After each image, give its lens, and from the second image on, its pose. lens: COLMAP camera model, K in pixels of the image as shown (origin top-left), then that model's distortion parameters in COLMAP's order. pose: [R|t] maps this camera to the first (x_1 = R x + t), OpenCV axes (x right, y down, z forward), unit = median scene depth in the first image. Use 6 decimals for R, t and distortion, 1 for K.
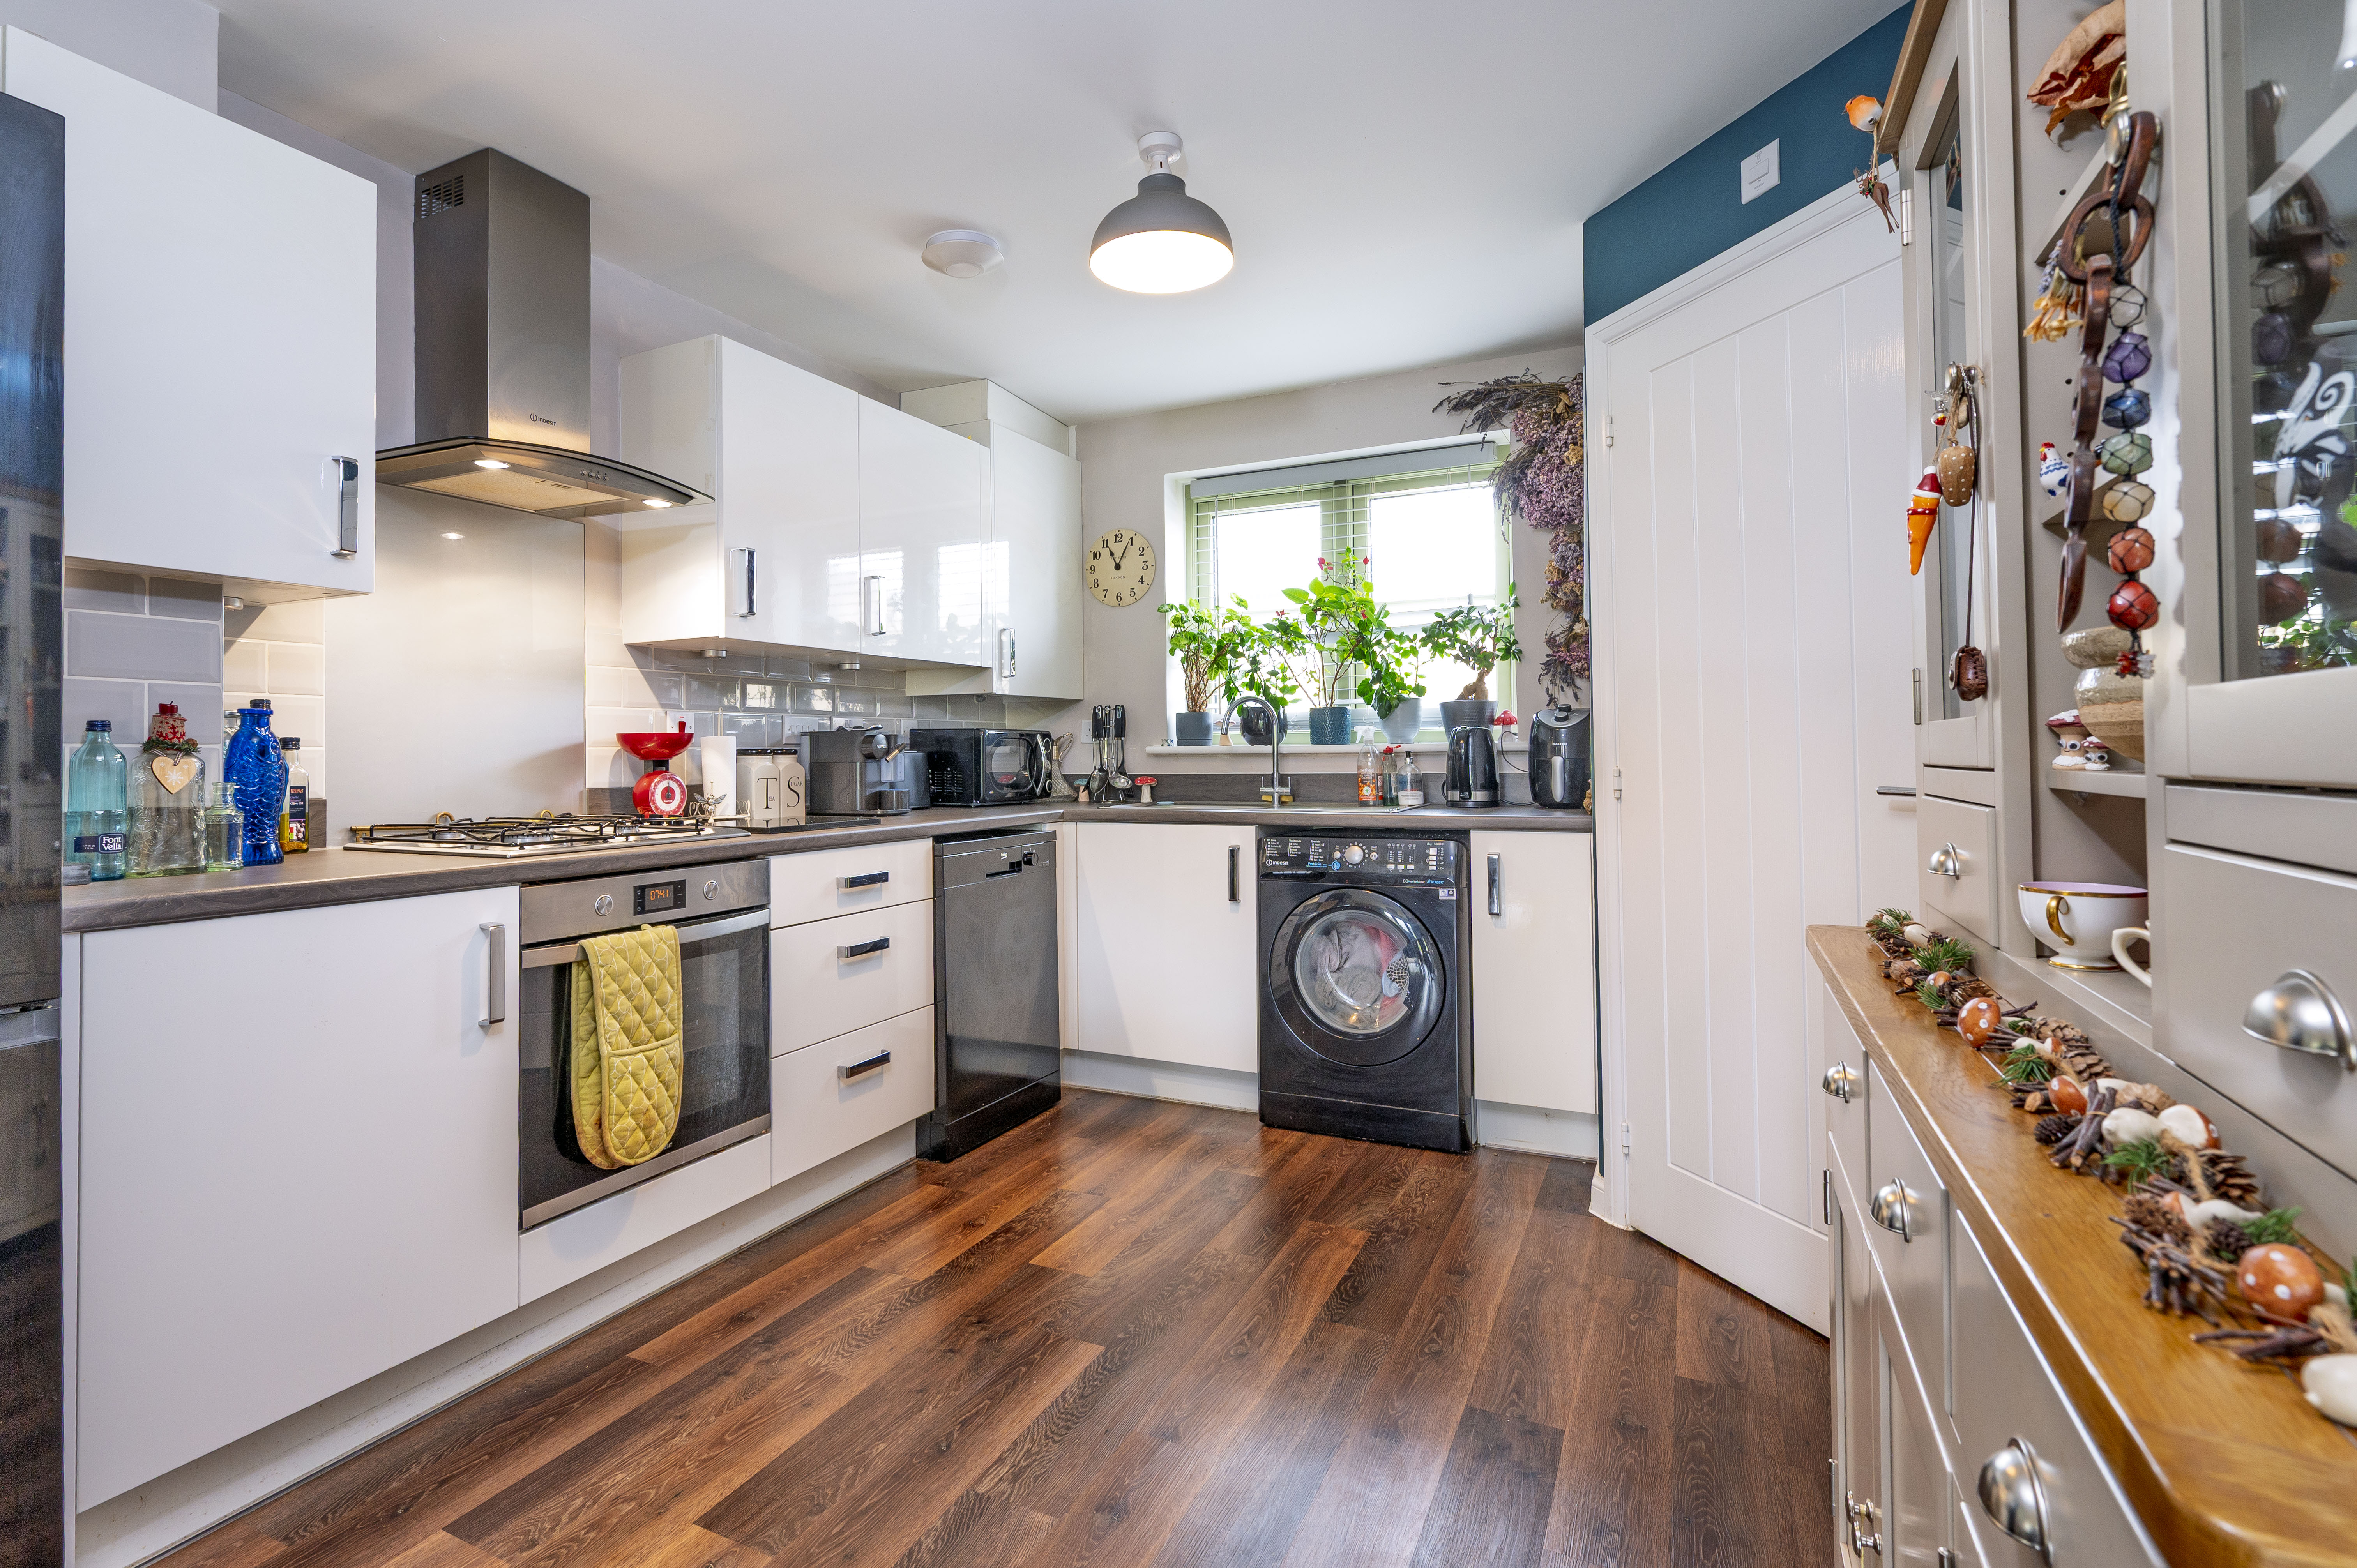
lens RADIAL K [[1153.3, 0, 1074.4], [0, 1153.3, 728.6], [0, 0, 1]] dist [0.000377, -0.000075]
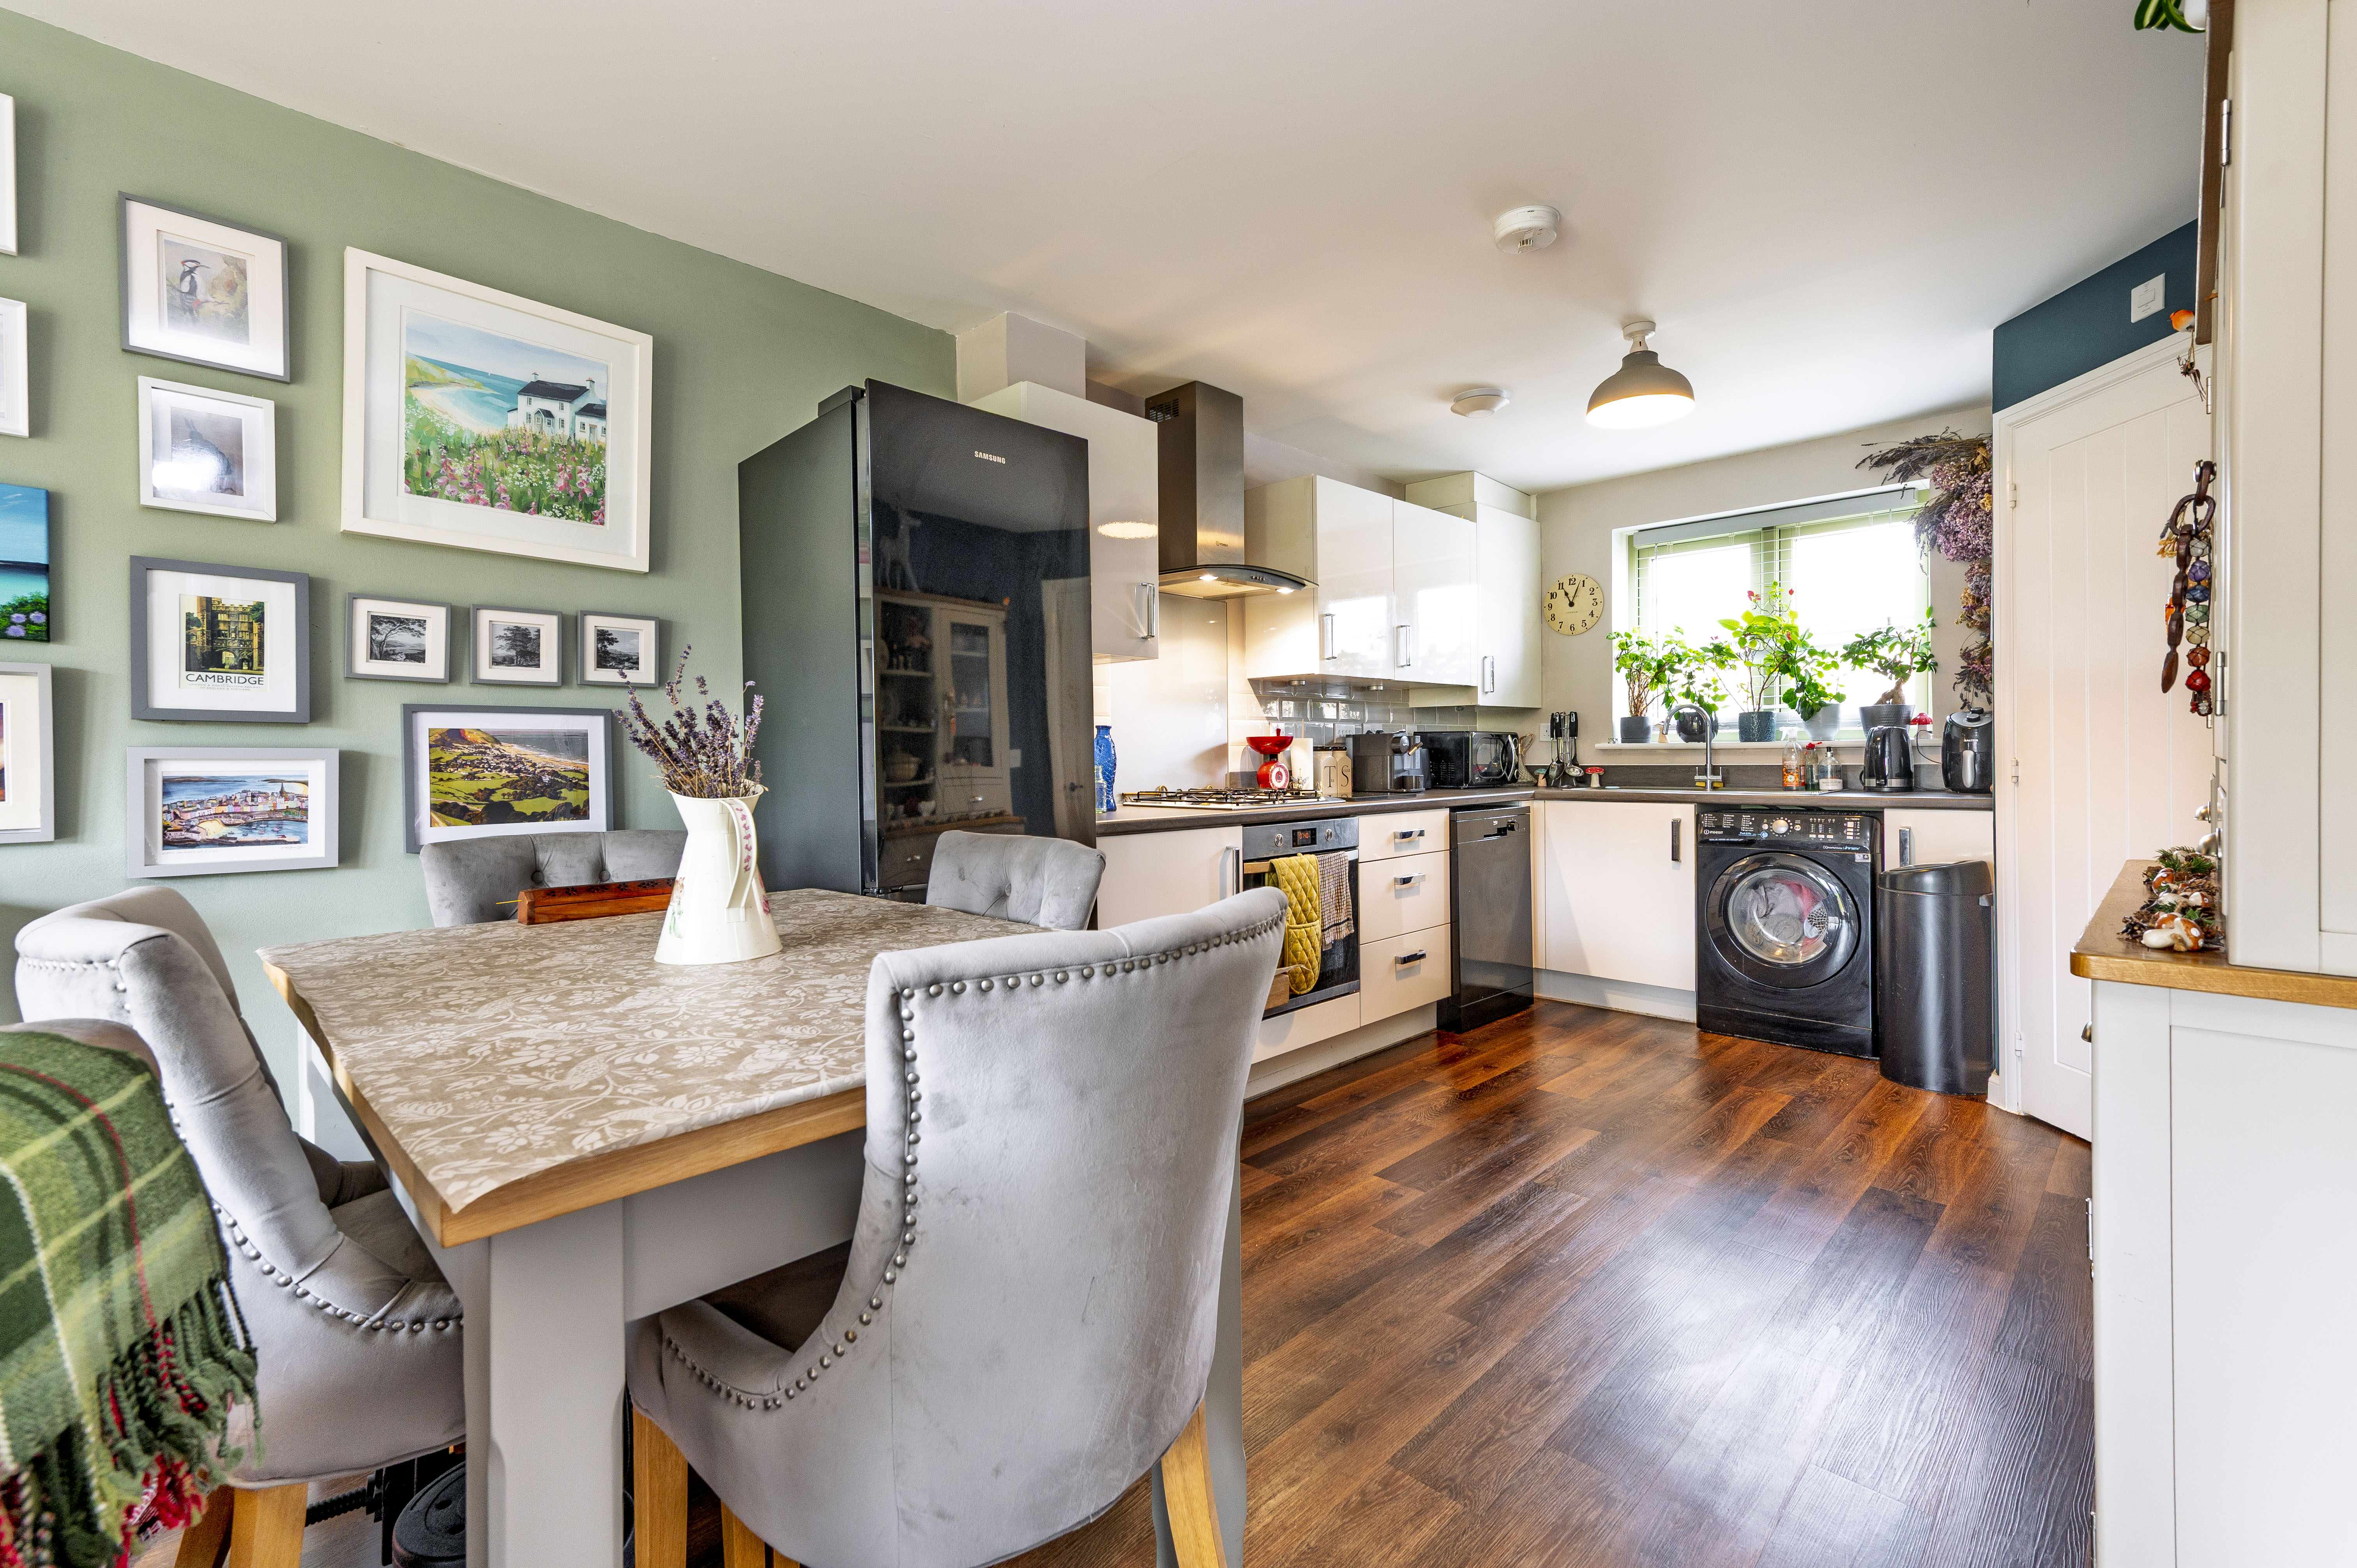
lens RADIAL K [[1021.4, 0, 1177.4], [0, 1021.4, 760.1], [0, 0, 1]] dist [0.011131, -0.000275]
pose [[0.960070, 0.000612, -0.279759, -0.080353], [0.008081, 0.999520, 0.029919, -0.005129], [0.279643, -0.030985, 0.959604, -0.275271]]
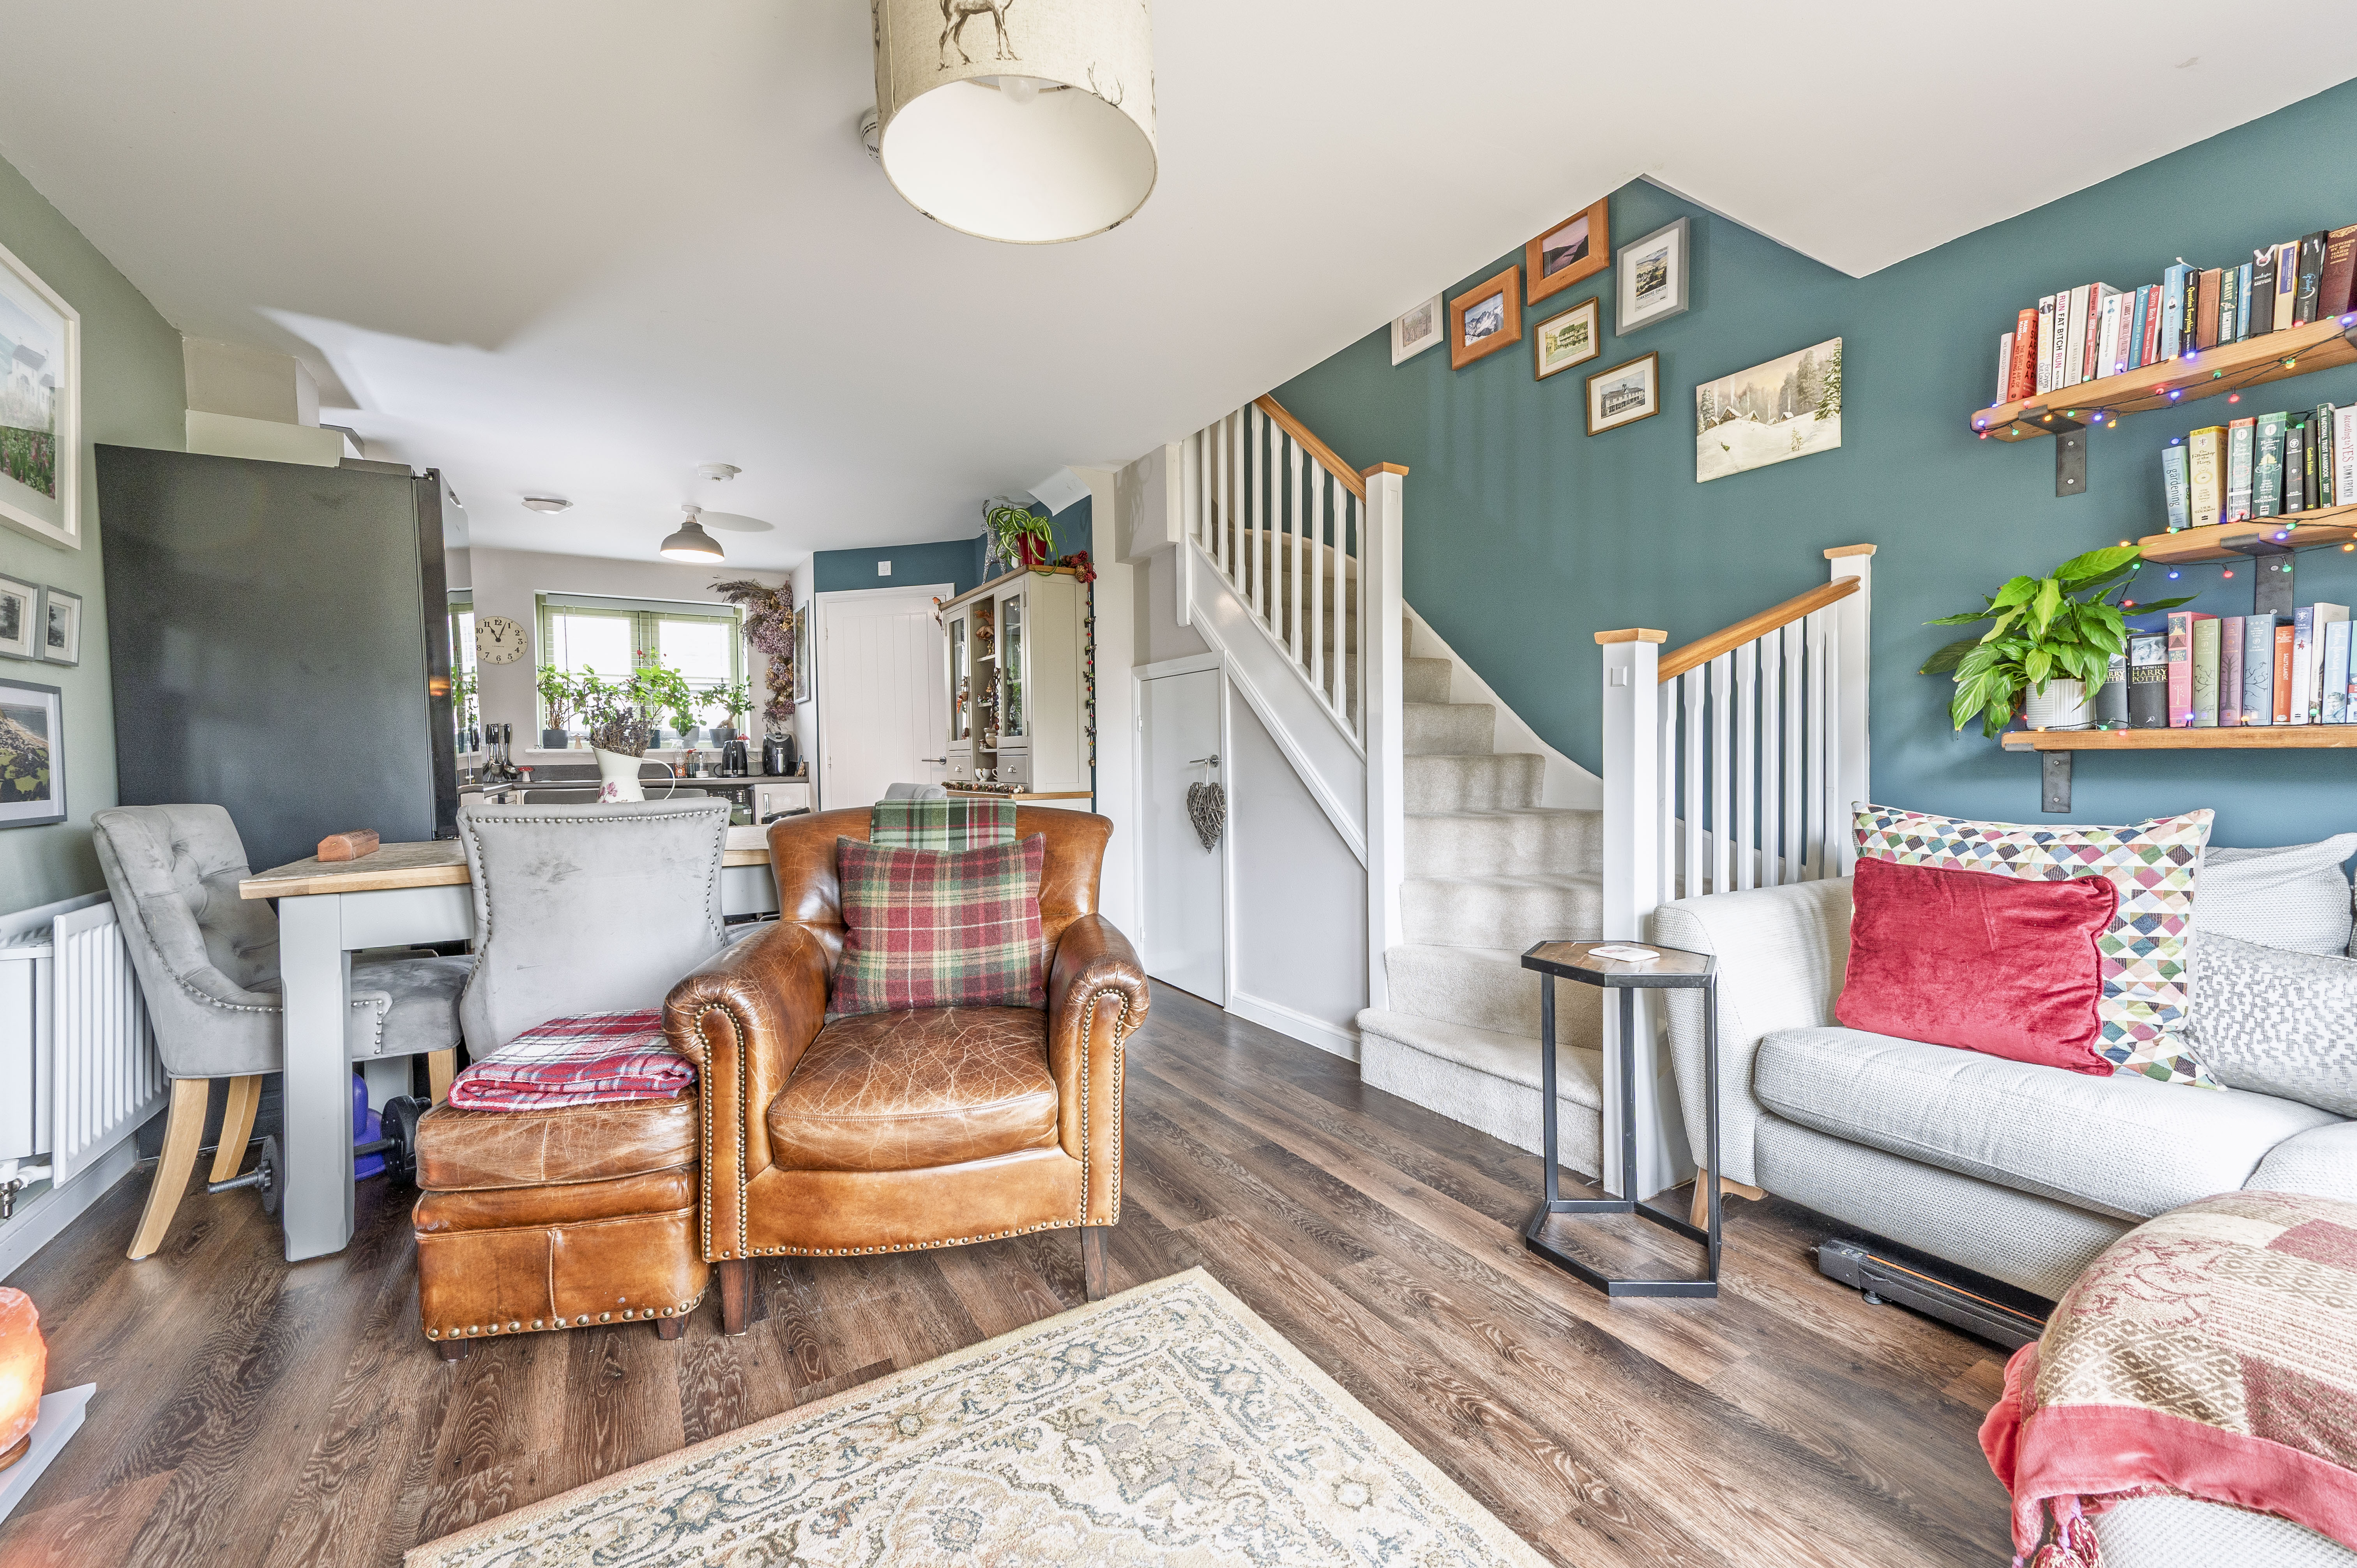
lens RADIAL K [[910.9, 0, 1178.5], [0, 910.9, 784.0], [0, 0, 1]] dist [0.034074, 0.000027]
pose [[0.512072, -0.025079, 0.858576, -0.755652], [-0.010368, 0.999320, 0.035374, 0.010861], [-0.858880, -0.027015, 0.511464, -0.645103]]
